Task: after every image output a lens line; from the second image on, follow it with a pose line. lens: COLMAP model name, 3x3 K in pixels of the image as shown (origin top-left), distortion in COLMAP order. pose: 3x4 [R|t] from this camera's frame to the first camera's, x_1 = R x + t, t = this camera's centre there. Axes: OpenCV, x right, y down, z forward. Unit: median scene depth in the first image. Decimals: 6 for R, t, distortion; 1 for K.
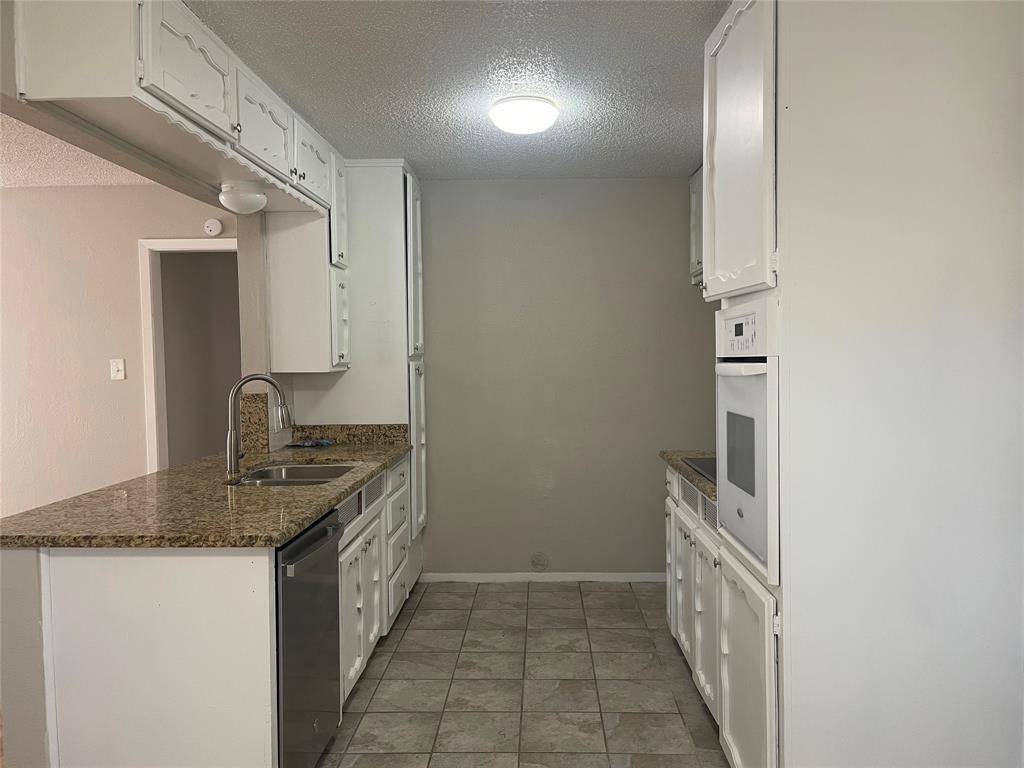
lens RADIAL K [[758.1, 0, 516.0], [0, 758.1, 387.7], [0, 0, 1]] dist [0.058335, -0.094743]
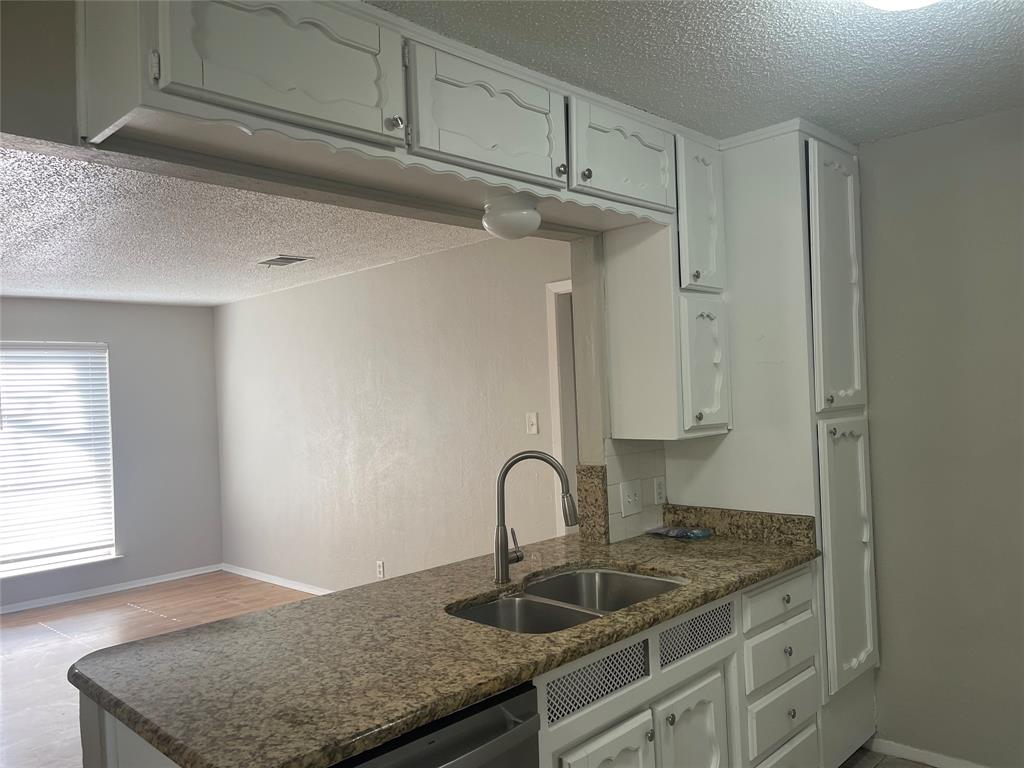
lens RADIAL K [[770.6, 0, 519.5], [0, 770.6, 393.0], [0, 0, 1]] dist [0.068790, -0.095359]
pose [[0.742105, -0.019659, -0.669996, 0.128454], [0.002306, 0.999639, -0.026777, -0.044243], [0.670280, 0.018327, 0.741882, 0.351423]]
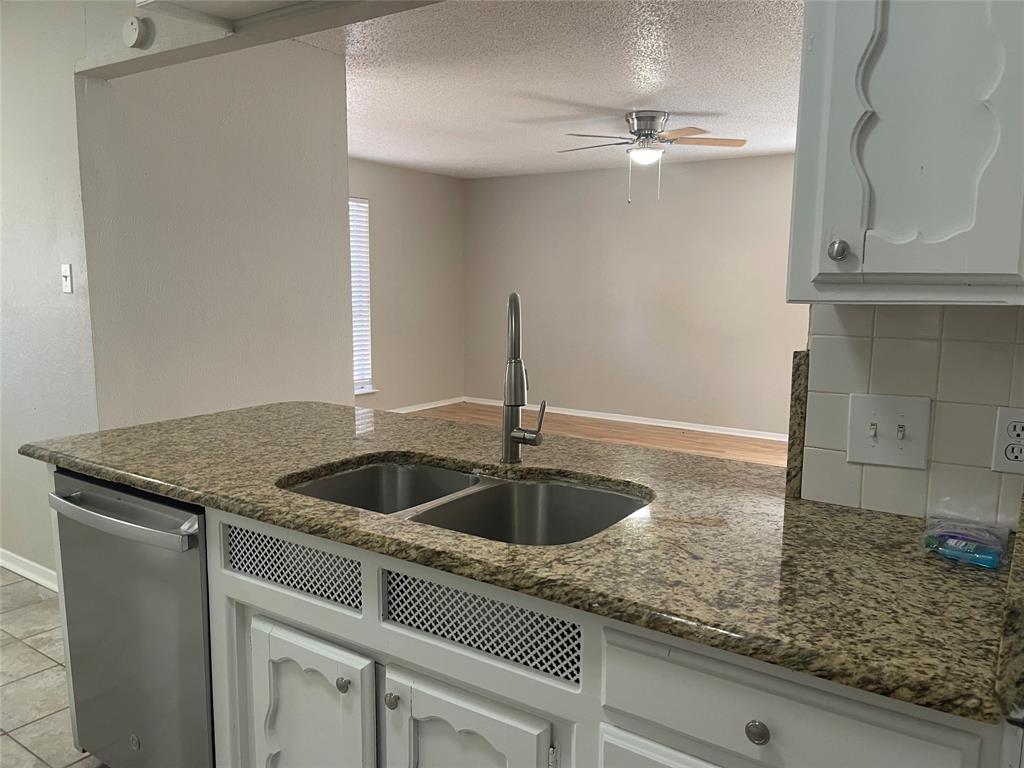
lens RADIAL K [[770.6, 0, 519.5], [0, 770.6, 393.0], [0, 0, 1]] dist [0.068790, -0.095359]
pose [[-0.533873, 0.130980, -0.835358, 0.088969], [-0.037241, 0.983329, 0.177982, -0.036176], [0.844744, 0.126129, -0.520095, 1.041964]]
